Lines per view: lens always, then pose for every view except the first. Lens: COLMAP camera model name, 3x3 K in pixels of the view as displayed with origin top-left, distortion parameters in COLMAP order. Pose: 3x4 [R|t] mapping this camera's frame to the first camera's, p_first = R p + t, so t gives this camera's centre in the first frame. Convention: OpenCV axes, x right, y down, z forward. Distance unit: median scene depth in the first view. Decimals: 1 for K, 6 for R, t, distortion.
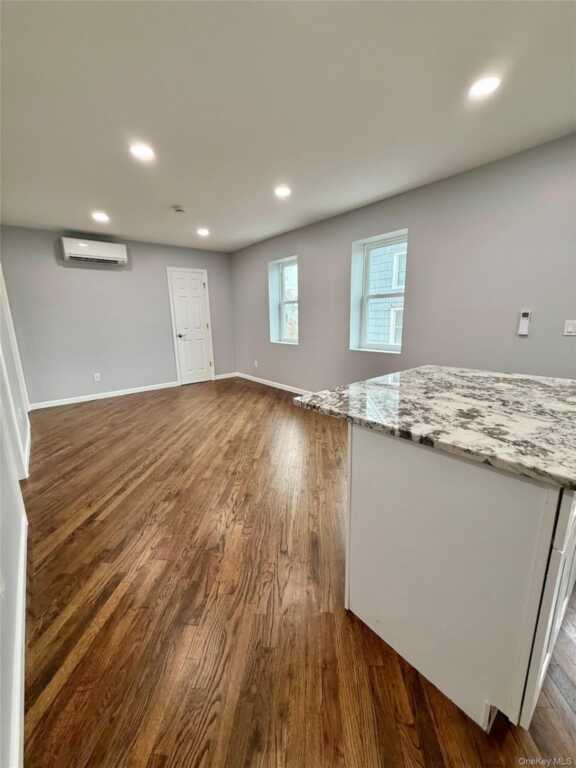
lens RADIAL K [[304.9, 0, 286.1], [0, 304.9, 382.9], [0, 0, 1]] dist [-0.000441, -0.000255]
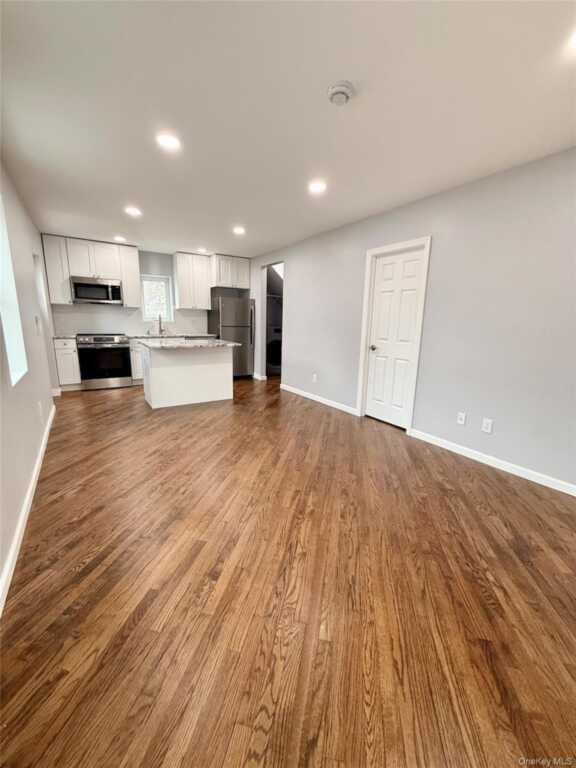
lens RADIAL K [[304.9, 0, 286.1], [0, 304.9, 382.9], [0, 0, 1]] dist [-0.000441, -0.000255]
pose [[-0.993251, -0.021636, 0.113950, -0.244338], [0.026466, 0.914250, 0.404284, -0.259729], [-0.112926, 0.404571, -0.907507, 1.205249]]
